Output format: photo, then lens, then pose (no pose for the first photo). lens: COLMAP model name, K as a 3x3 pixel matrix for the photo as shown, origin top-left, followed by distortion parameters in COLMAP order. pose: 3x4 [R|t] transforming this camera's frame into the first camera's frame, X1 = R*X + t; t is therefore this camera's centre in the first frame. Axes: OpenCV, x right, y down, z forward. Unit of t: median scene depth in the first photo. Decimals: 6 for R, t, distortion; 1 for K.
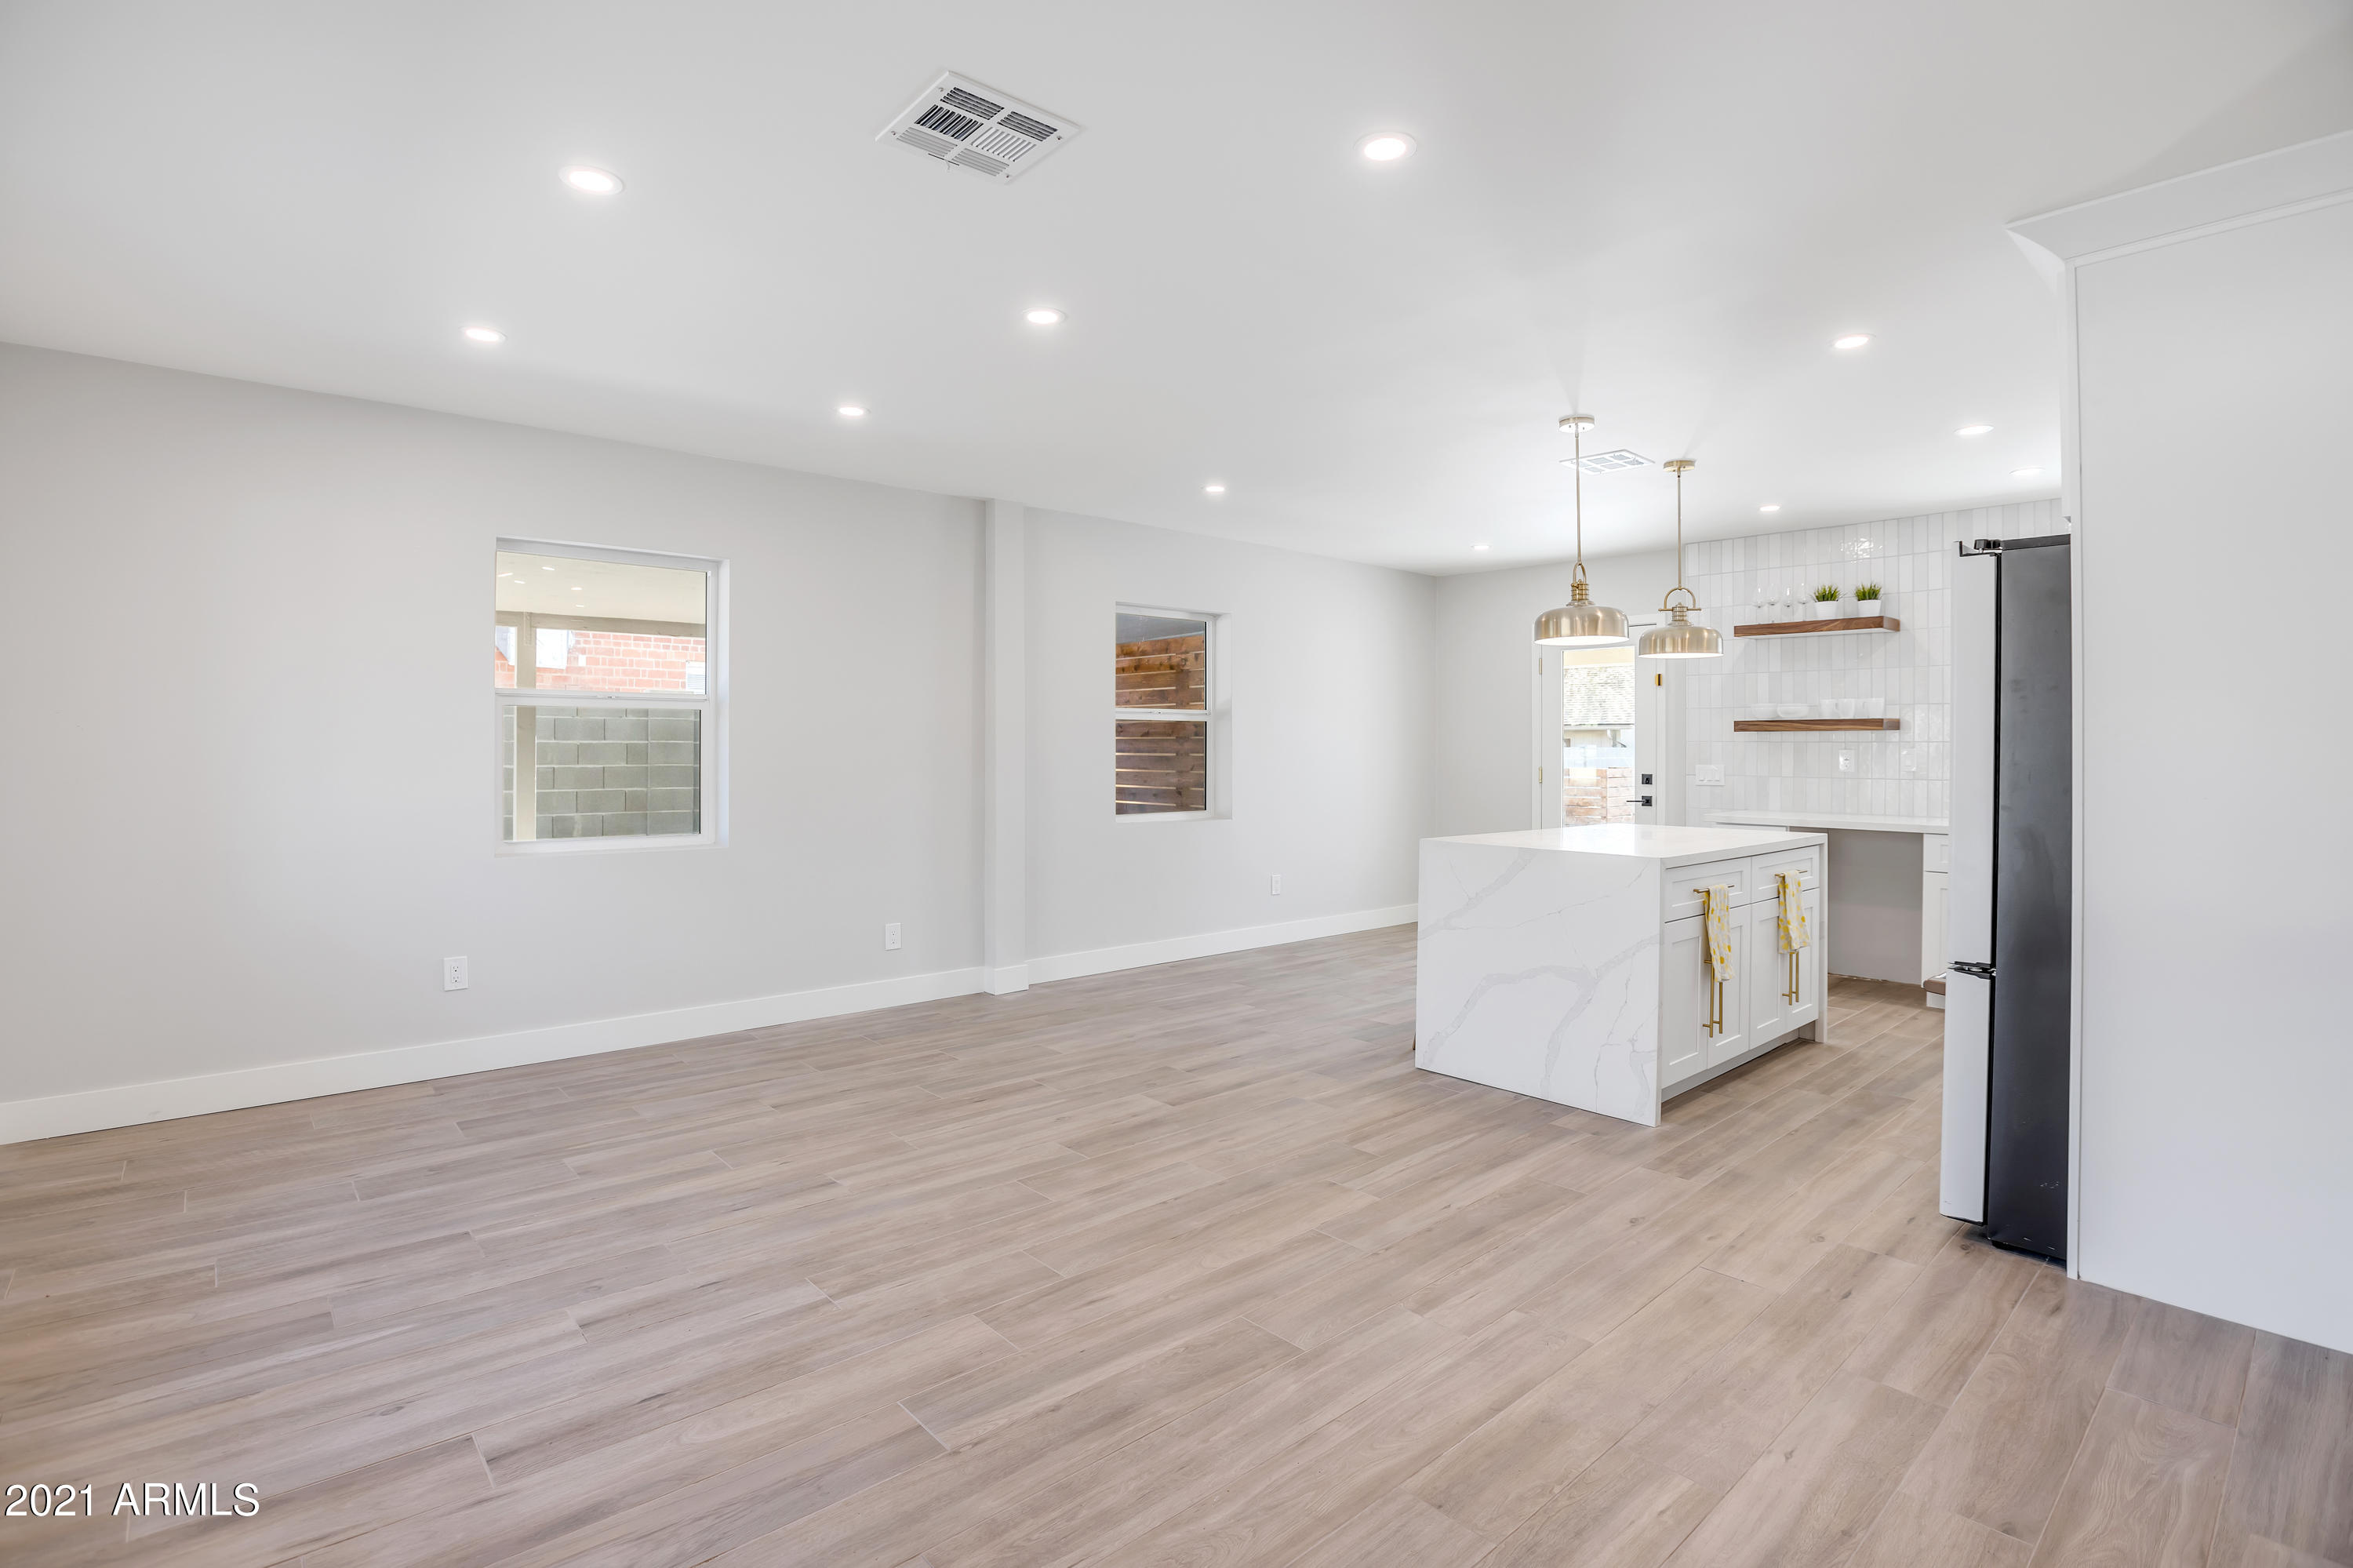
lens RADIAL K [[1110.0, 0, 1158.3], [0, 1110.0, 757.0], [0, 0, 1]] dist [-0.052781, 0.013523]
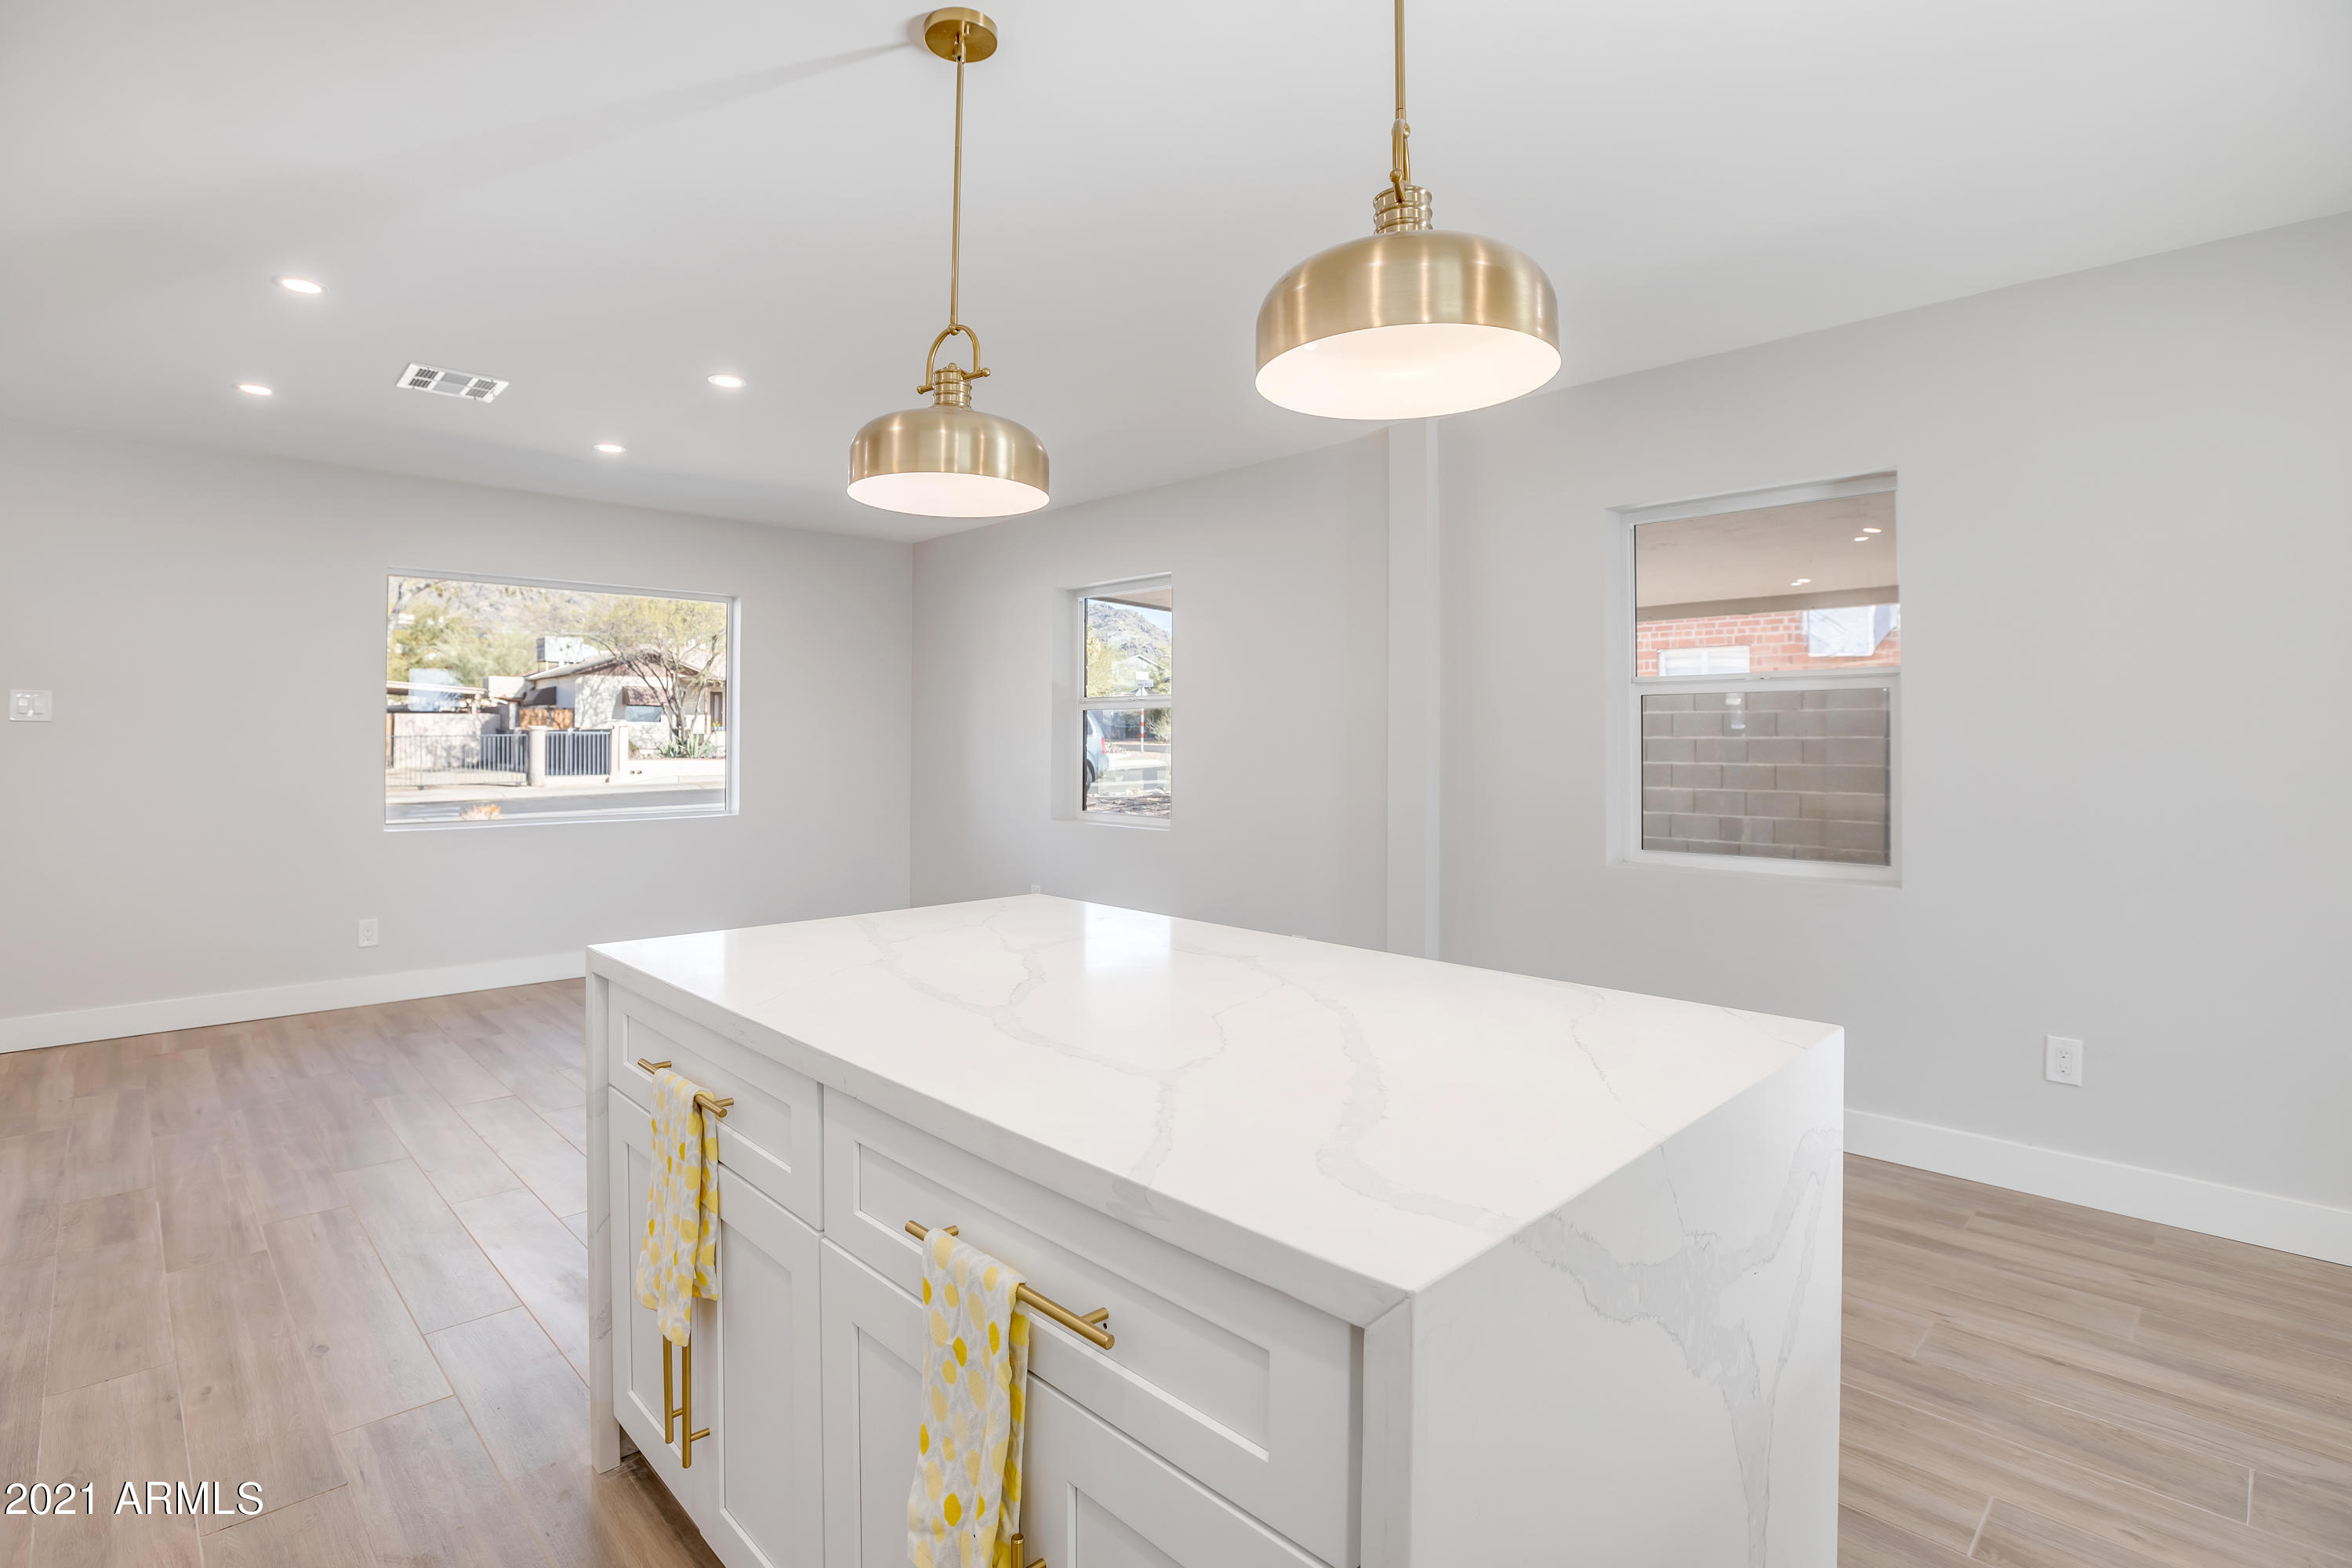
lens RADIAL K [[1109.5, 0, 1157.8], [0, 1109.5, 757.0], [0, 0, 1]] dist [-0.052781, 0.013523]
pose [[0.053565, 0.008770, -0.998526, 1.002824], [-0.008134, 0.999932, 0.008346, -0.005038], [0.998531, 0.007675, 0.053632, 1.270832]]
